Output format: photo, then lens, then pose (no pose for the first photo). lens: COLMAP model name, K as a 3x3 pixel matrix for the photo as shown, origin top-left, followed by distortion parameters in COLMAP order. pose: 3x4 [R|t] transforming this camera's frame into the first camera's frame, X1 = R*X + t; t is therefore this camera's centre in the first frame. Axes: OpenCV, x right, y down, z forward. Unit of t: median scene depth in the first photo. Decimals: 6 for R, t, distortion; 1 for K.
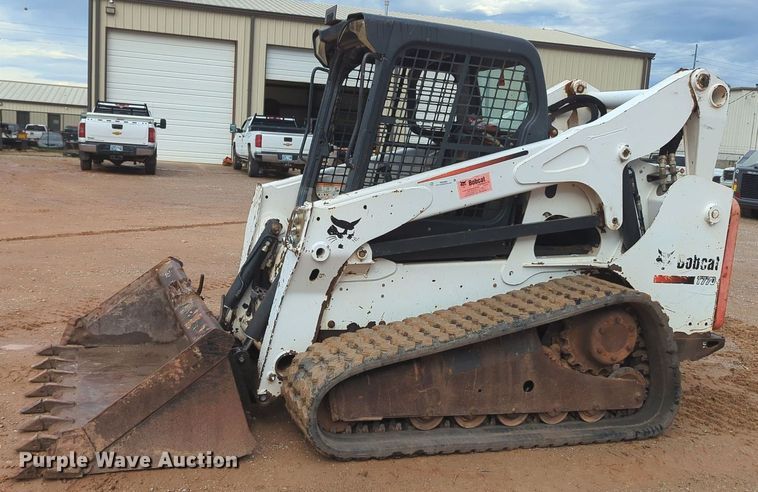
lens RADIAL K [[759.6, 0, 364.2], [0, 759.6, 255.2], [0, 0, 1]] dist [0.124414, -0.259702]
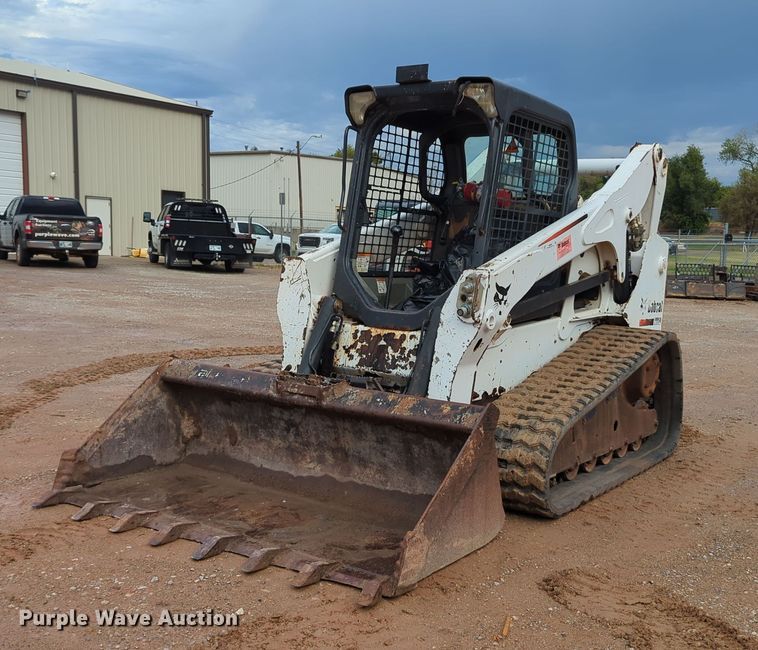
lens RADIAL K [[871.3, 0, 435.9], [0, 871.3, 346.2], [0, 0, 1]] dist [0.145976, -0.385882]
pose [[0.794357, -0.104739, 0.598353, -0.686747], [0.099231, 0.994165, 0.042288, -0.021877], [-0.599291, 0.025783, 0.800116, 0.123219]]
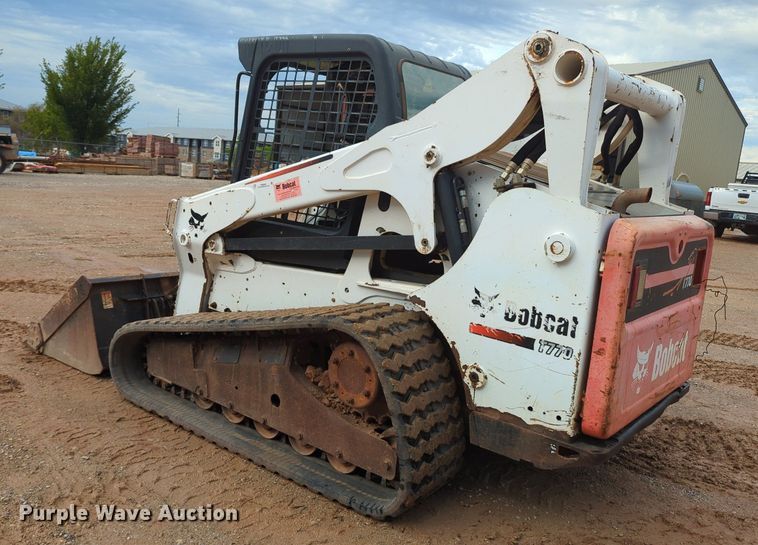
lens RADIAL K [[670.3, 0, 379.0], [0, 670.3, 272.5], [0, 0, 1]] dist [0.049856, -0.007157]
pose [[0.542349, 0.107445, -0.833254, 0.882314], [-0.166123, 0.985922, 0.019005, -0.019241], [0.823566, 0.128115, 0.552563, 0.579838]]
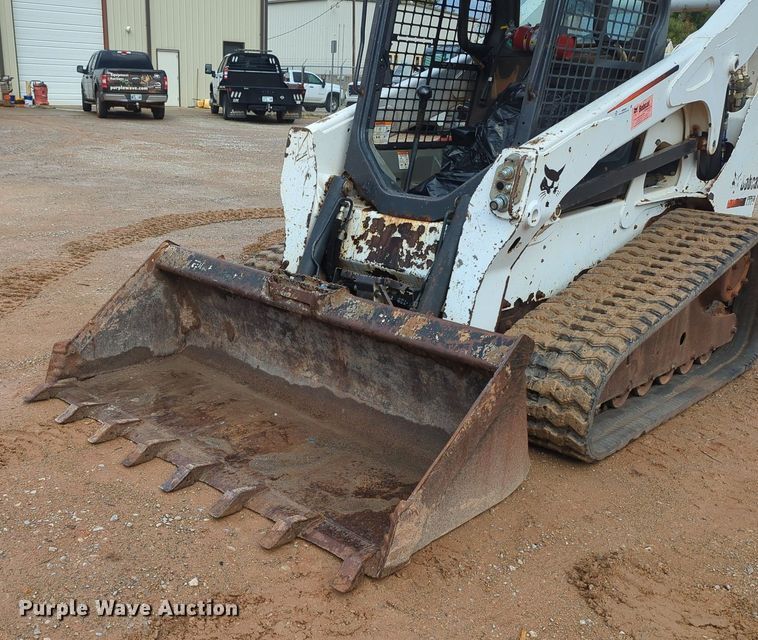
lens RADIAL K [[786.2, 0, 279.2], [0, 786.2, 362.6], [0, 0, 1]] dist [0.058805, -0.041516]
pose [[0.915612, -0.171404, 0.363697, -0.531493], [0.089498, 0.968769, 0.231251, -0.058749], [-0.391976, -0.179186, 0.902356, 0.302357]]
